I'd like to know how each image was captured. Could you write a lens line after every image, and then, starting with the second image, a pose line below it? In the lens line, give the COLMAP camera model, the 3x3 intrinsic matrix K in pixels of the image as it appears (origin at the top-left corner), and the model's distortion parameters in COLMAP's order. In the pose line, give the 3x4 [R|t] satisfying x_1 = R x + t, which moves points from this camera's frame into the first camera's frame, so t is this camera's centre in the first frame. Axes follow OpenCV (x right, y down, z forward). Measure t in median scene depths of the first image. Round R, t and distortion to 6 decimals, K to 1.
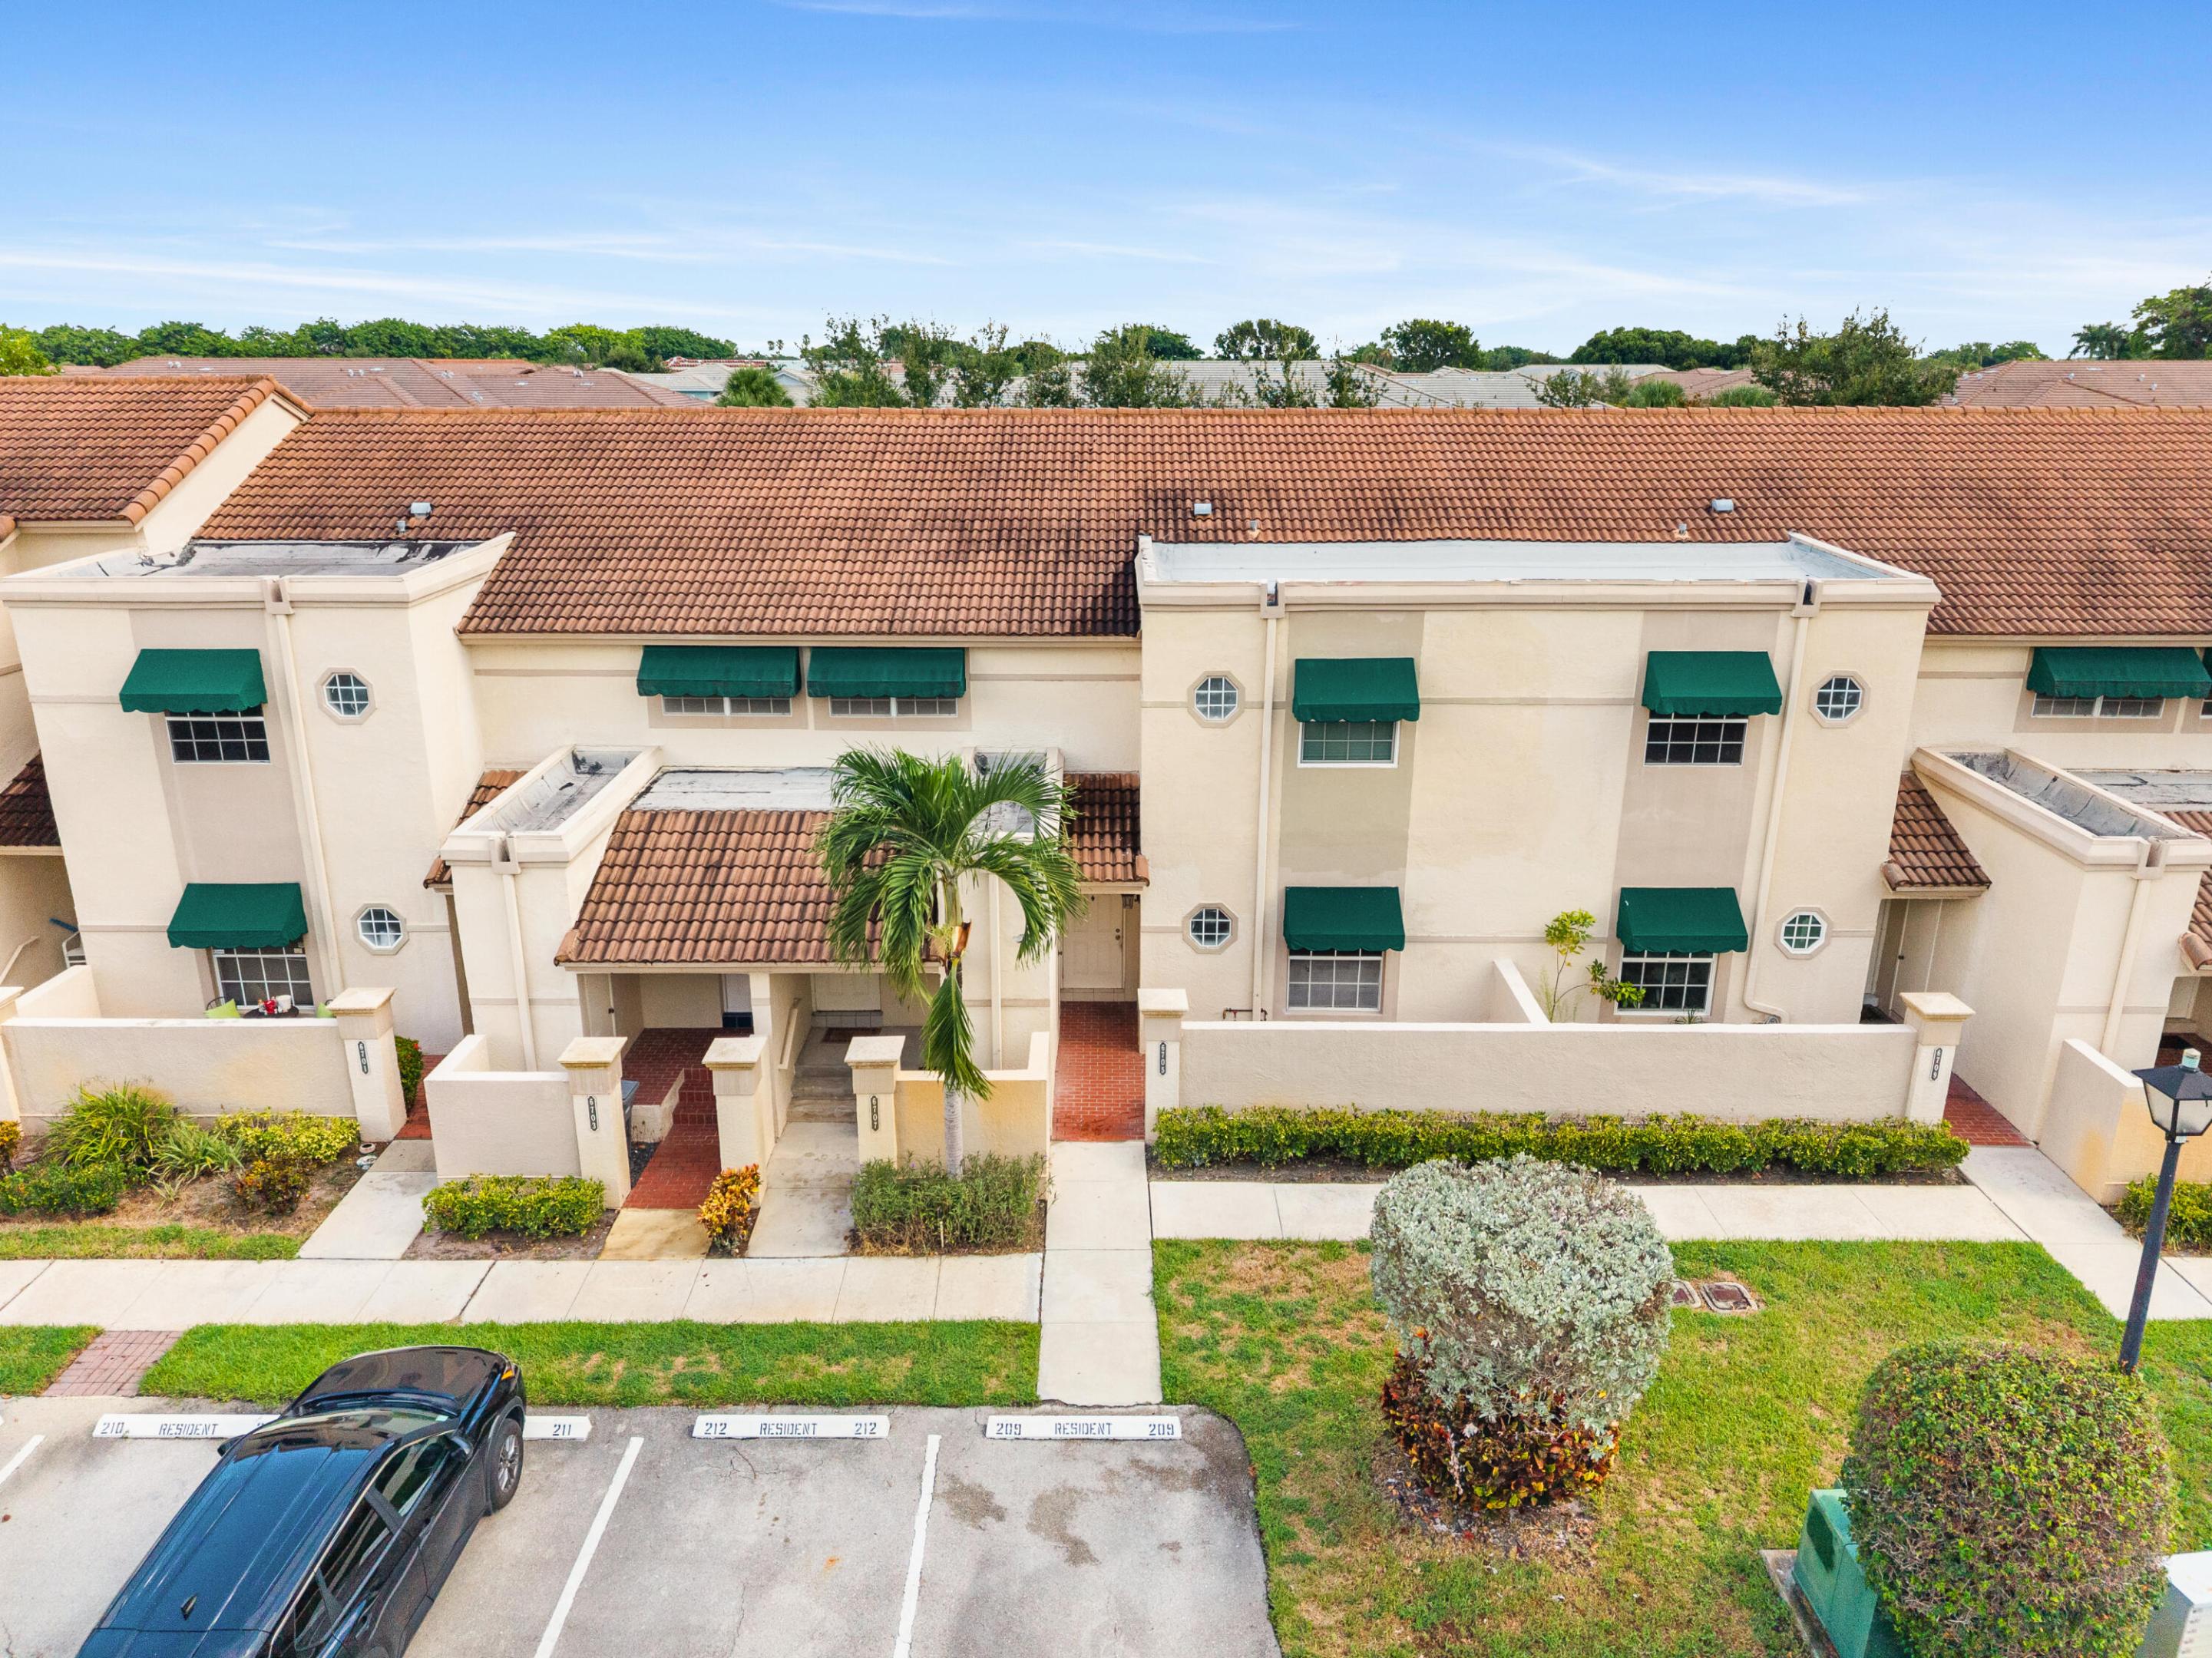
lens RADIAL K [[1507.9, 0, 1101.4], [0, 1507.9, 830.4], [0, 0, 1]] dist [0.012567, -0.009225]
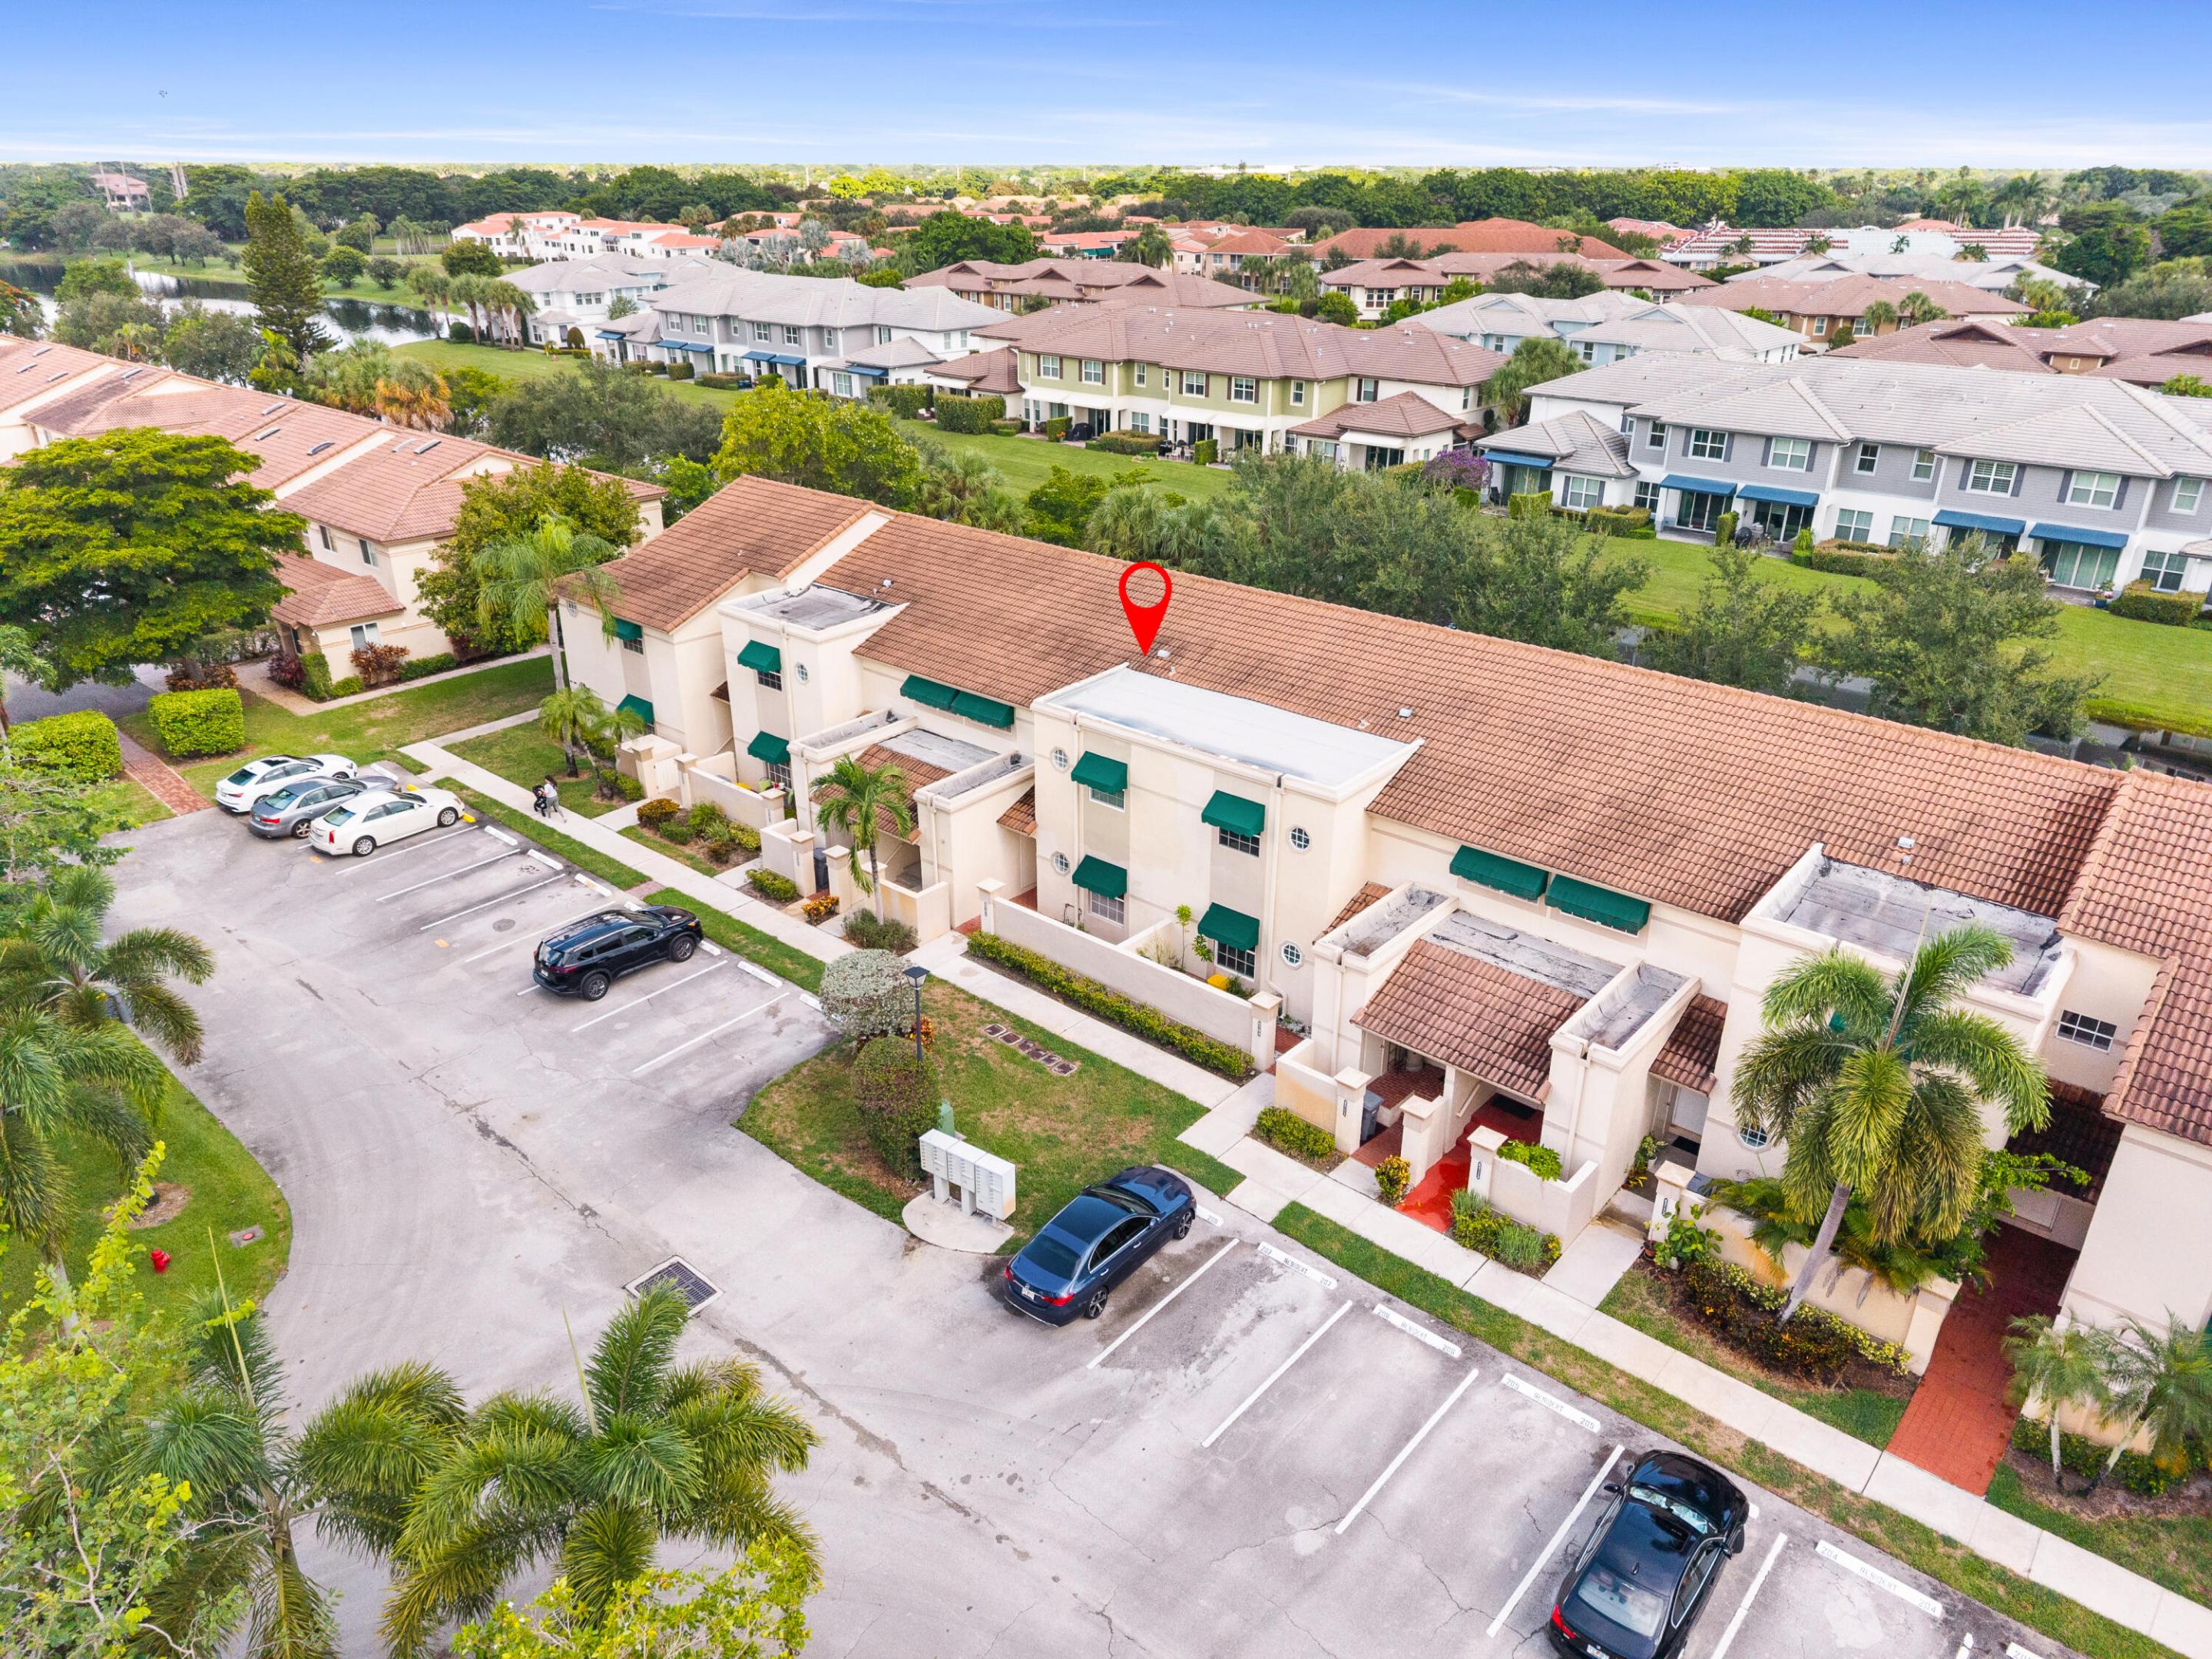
lens RADIAL K [[1508.1, 0, 1101.4], [0, 1508.1, 830.9], [0, 0, 1]] dist [0.012567, -0.009225]
pose [[0.755247, 0.269423, -0.597506, 1.423268], [-0.196462, 0.962749, 0.185789, -0.397351], [0.625304, -0.022929, 0.780044, -0.631062]]
